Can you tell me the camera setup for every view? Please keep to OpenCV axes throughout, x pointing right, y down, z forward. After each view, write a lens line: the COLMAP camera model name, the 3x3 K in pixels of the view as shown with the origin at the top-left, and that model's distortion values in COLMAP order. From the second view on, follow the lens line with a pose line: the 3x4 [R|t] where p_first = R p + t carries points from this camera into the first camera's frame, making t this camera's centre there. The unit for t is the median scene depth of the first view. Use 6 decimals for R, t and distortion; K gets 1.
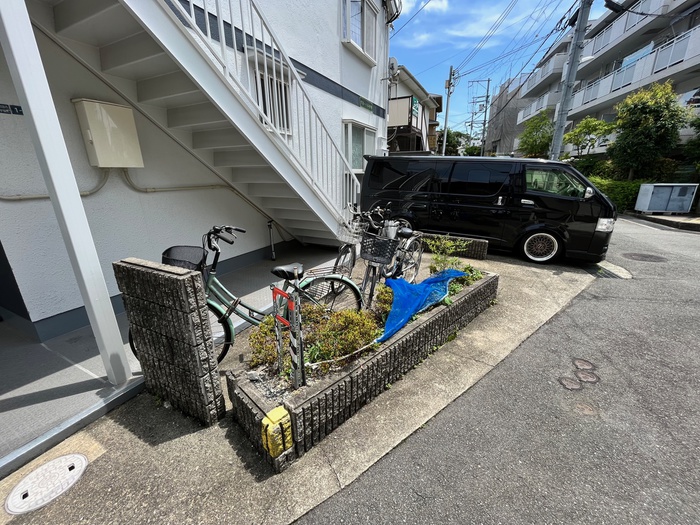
lens RADIAL K [[285.6, 0, 350.1], [0, 285.6, 261.5], [0, 0, 1]] dist [-0.002858, 0.000445]
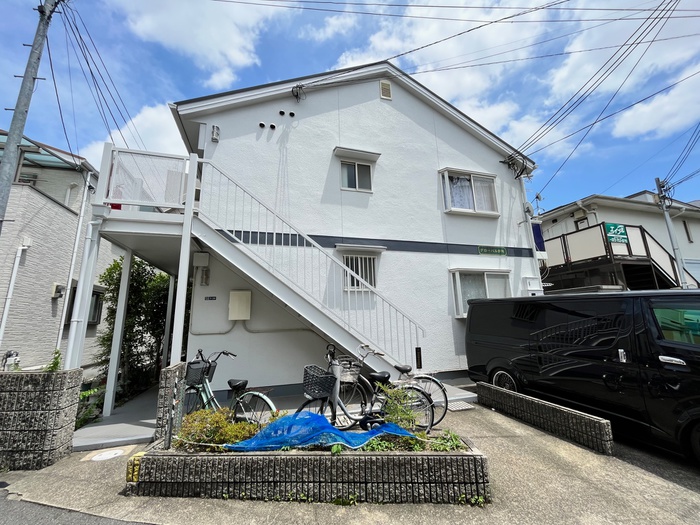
lens RADIAL K [[285.6, 0, 348.7], [0, 285.6, 261.1], [0, 0, 1]] dist [-0.002858, 0.000445]
pose [[0.682802, -0.165298, -0.711659, 0.484013], [-0.193962, 0.898103, -0.394701, -0.024733], [0.704387, 0.407537, 0.581165, 0.086723]]
